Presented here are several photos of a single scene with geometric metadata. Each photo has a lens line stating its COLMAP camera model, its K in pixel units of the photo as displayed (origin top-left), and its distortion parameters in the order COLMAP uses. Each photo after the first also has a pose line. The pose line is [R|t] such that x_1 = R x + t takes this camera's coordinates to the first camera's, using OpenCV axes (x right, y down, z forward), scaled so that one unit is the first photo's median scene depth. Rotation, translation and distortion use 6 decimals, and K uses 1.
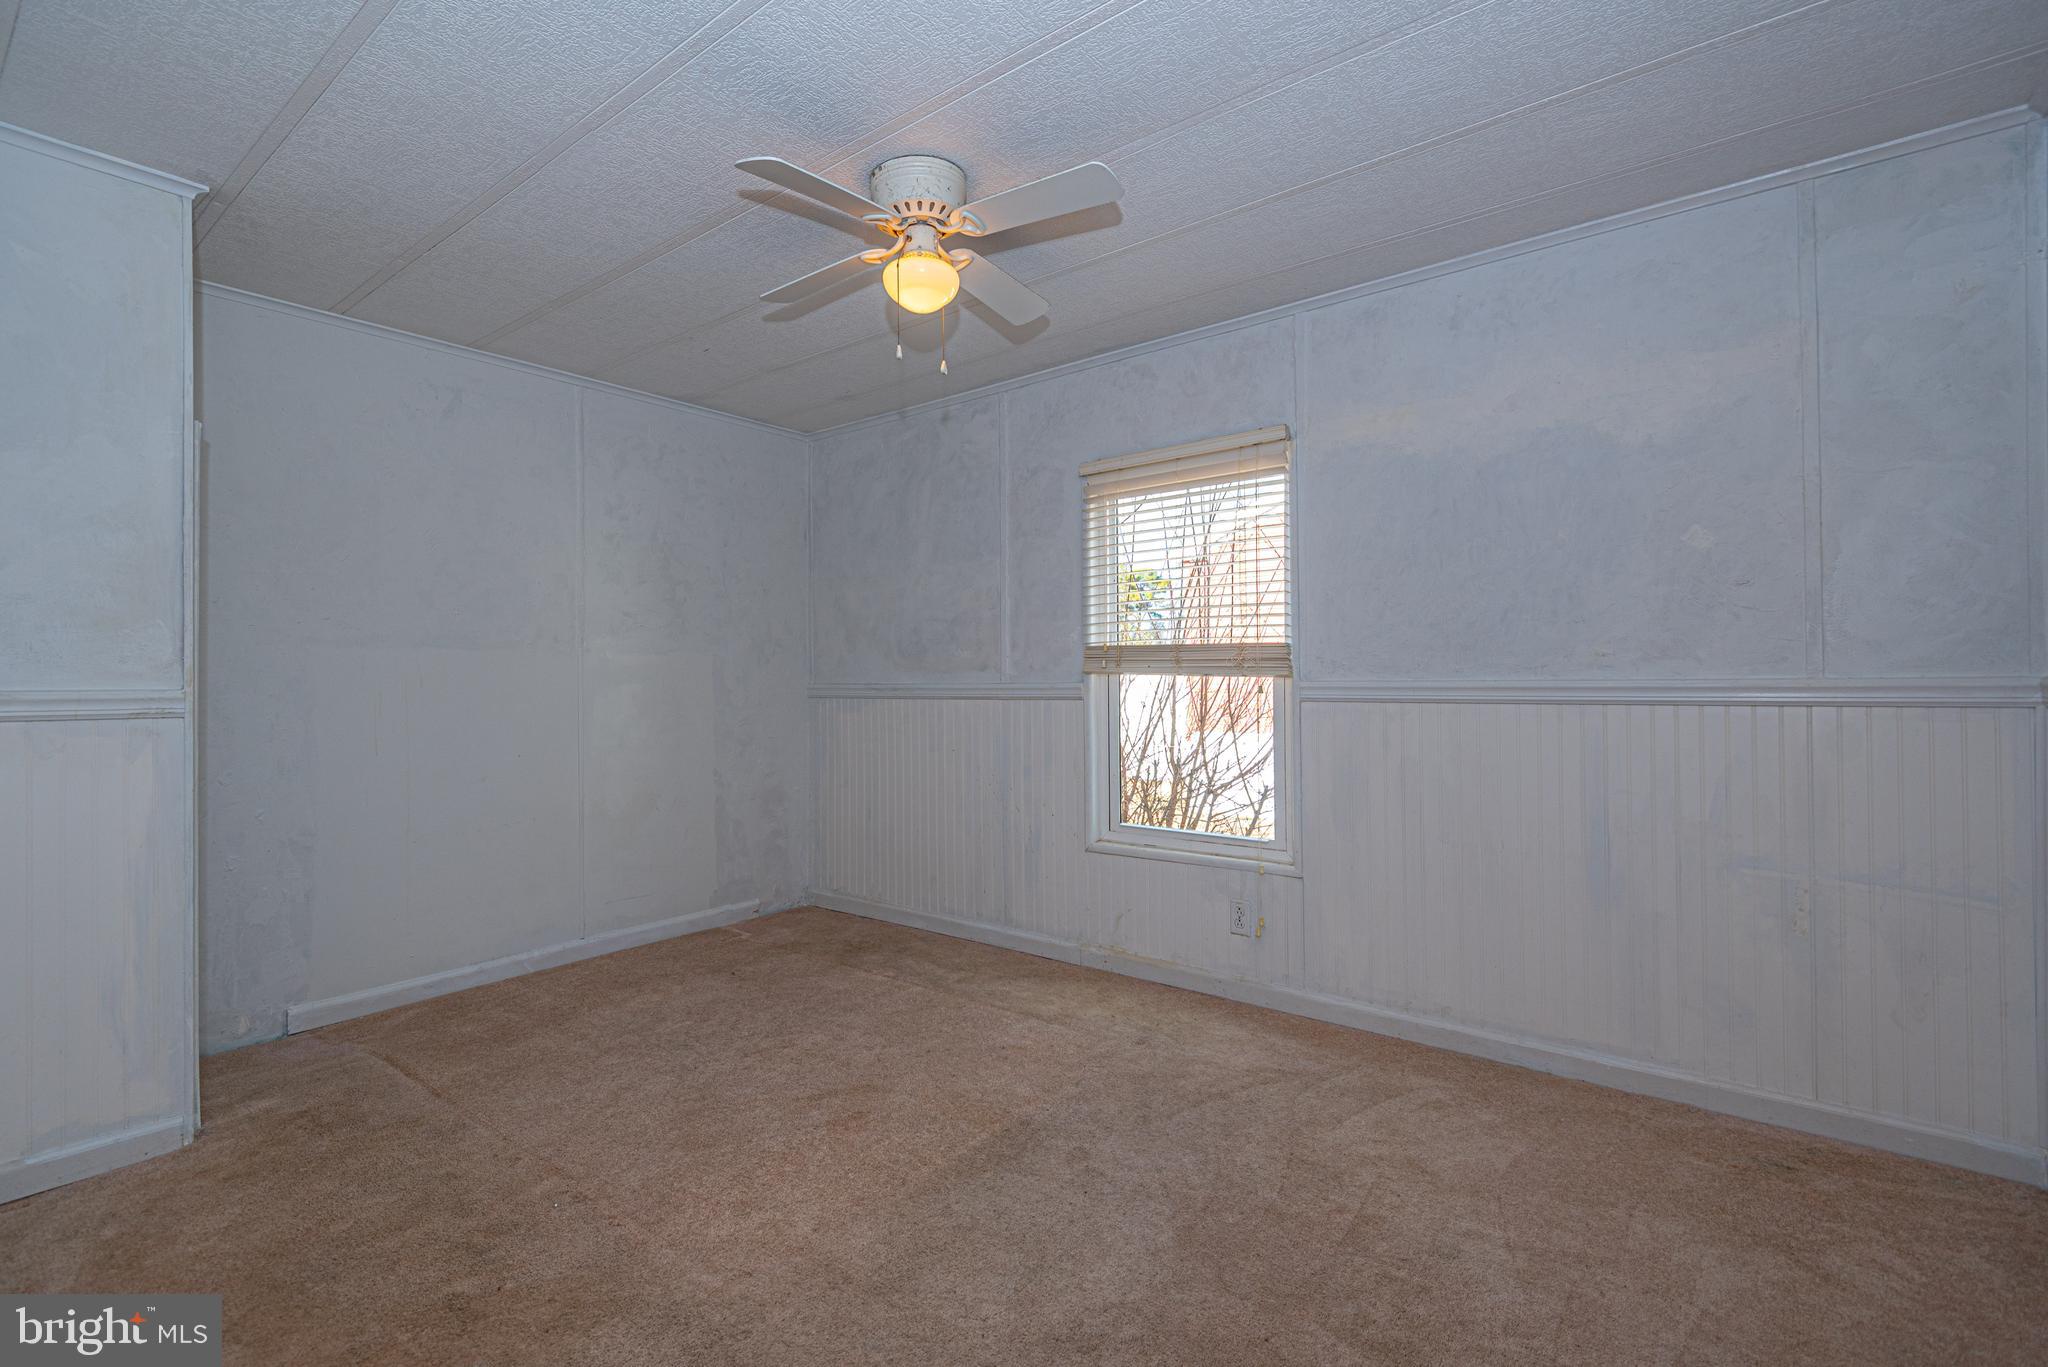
lens RADIAL K [[941.4, 0, 1012.3], [0, 941.4, 680.5], [0, 0, 1]] dist [0.011854, -0.001099]
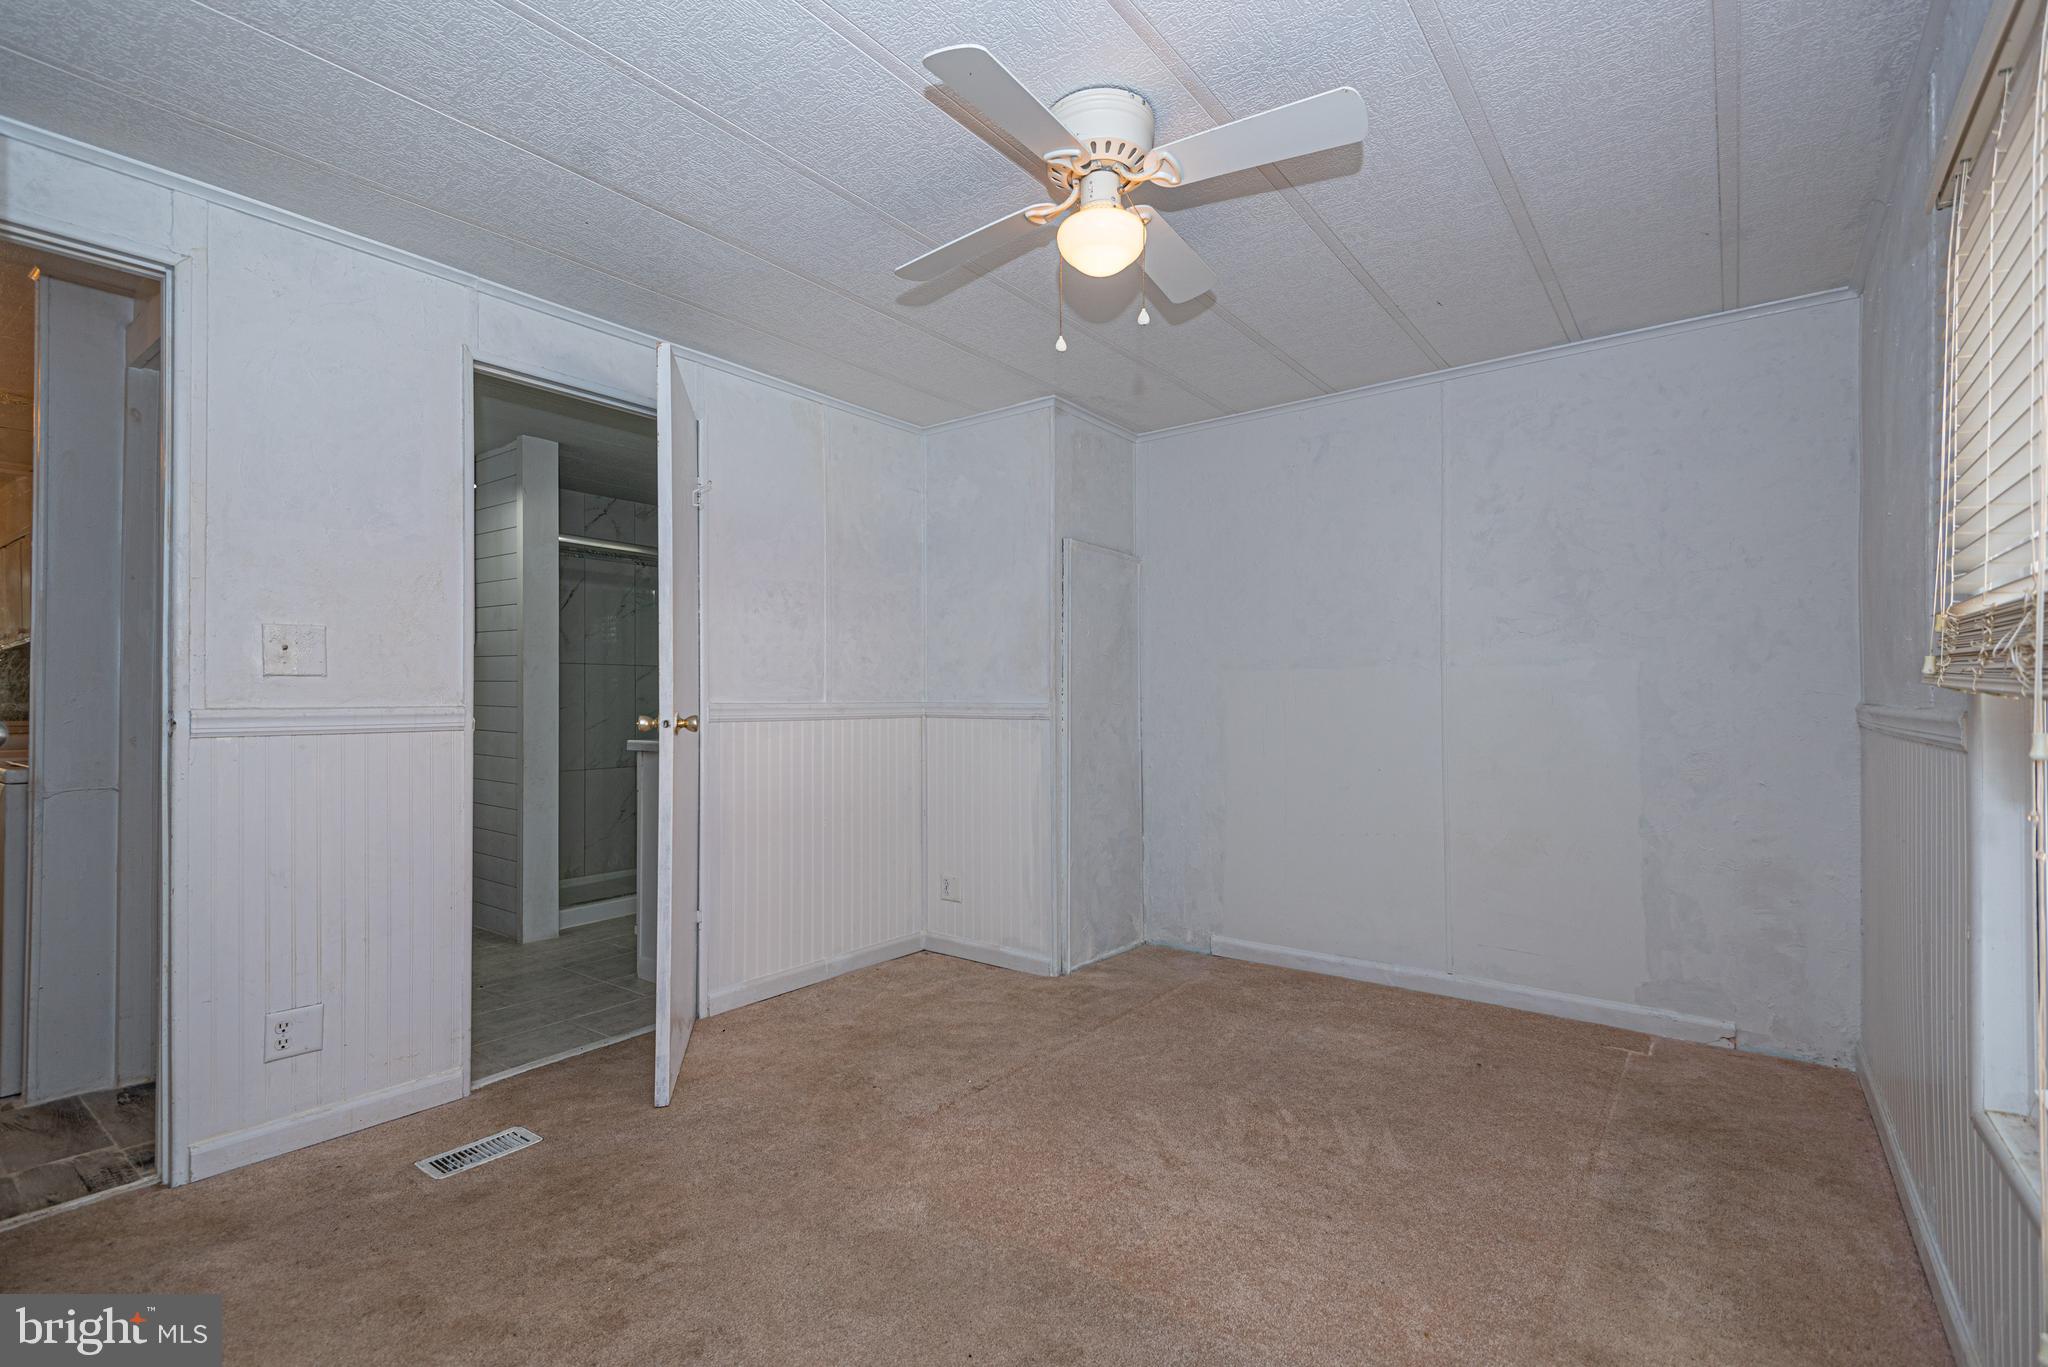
lens RADIAL K [[941.4, 0, 1012.6], [0, 941.4, 690.2], [0, 0, 1]] dist [0.011854, -0.001099]
pose [[0.000835, 0.000908, -0.999999, 0.516048], [0.003780, 0.999992, 0.000911, -0.009648], [0.999993, -0.003781, 0.000831, 0.616169]]
